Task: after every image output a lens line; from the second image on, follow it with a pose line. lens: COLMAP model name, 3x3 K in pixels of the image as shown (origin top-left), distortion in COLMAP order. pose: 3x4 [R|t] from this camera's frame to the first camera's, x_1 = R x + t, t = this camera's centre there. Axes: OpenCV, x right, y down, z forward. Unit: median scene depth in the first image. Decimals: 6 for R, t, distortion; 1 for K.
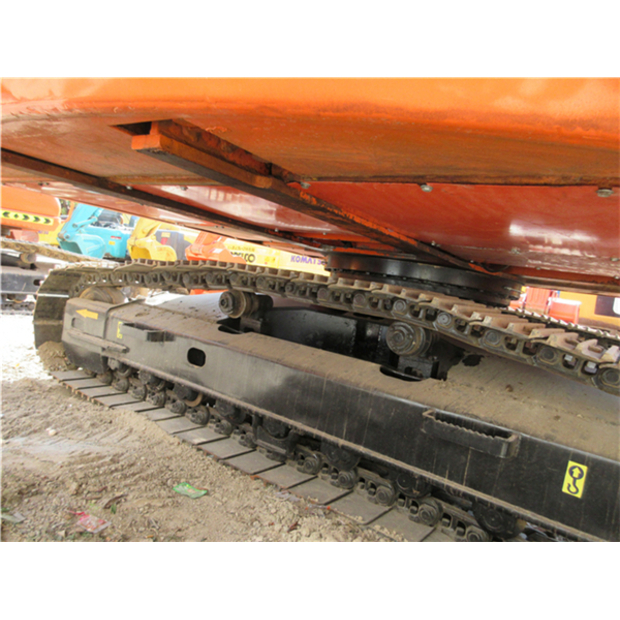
lens RADIAL K [[460.2, 0, 307.7], [0, 460.2, 308.8], [0, 0, 1]] dist [-0.011721, 0.014760]
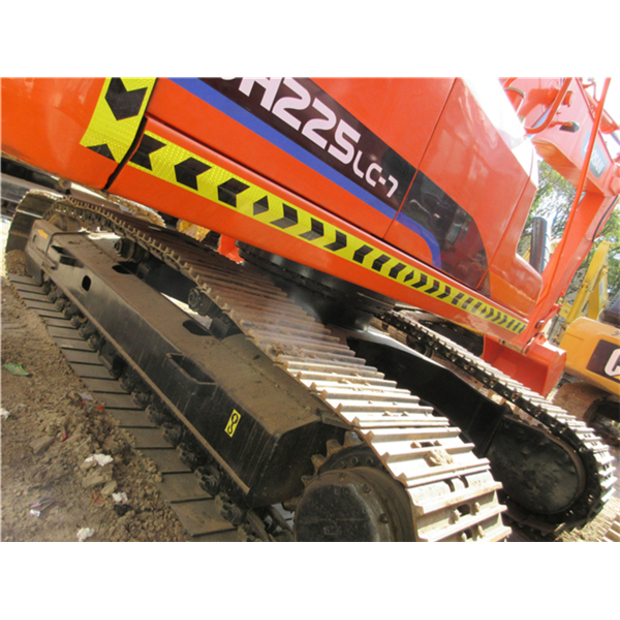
lens RADIAL K [[460.2, 0, 309.5], [0, 460.2, 304.6], [0, 0, 1]] dist [-0.011721, 0.014760]
pose [[0.960056, 0.251020, -0.123618, 0.538348], [-0.248410, 0.967973, 0.036345, -0.036277], [0.128782, -0.004185, 0.991664, -0.167166]]
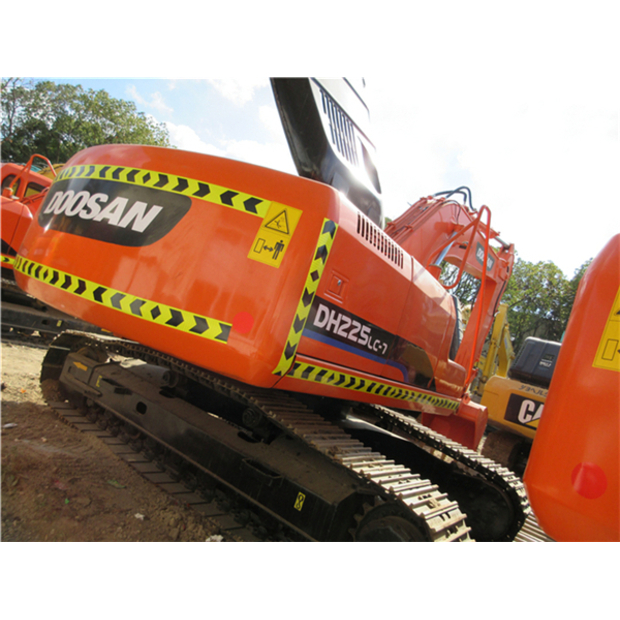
lens RADIAL K [[460.2, 0, 309.7], [0, 460.2, 301.8], [0, 0, 1]] dist [-0.011721, 0.014760]
pose [[0.986834, 0.161677, 0.004372, 0.293169], [-0.159447, 0.977048, -0.141257, -0.134429], [-0.027110, 0.138700, 0.989963, -0.715256]]
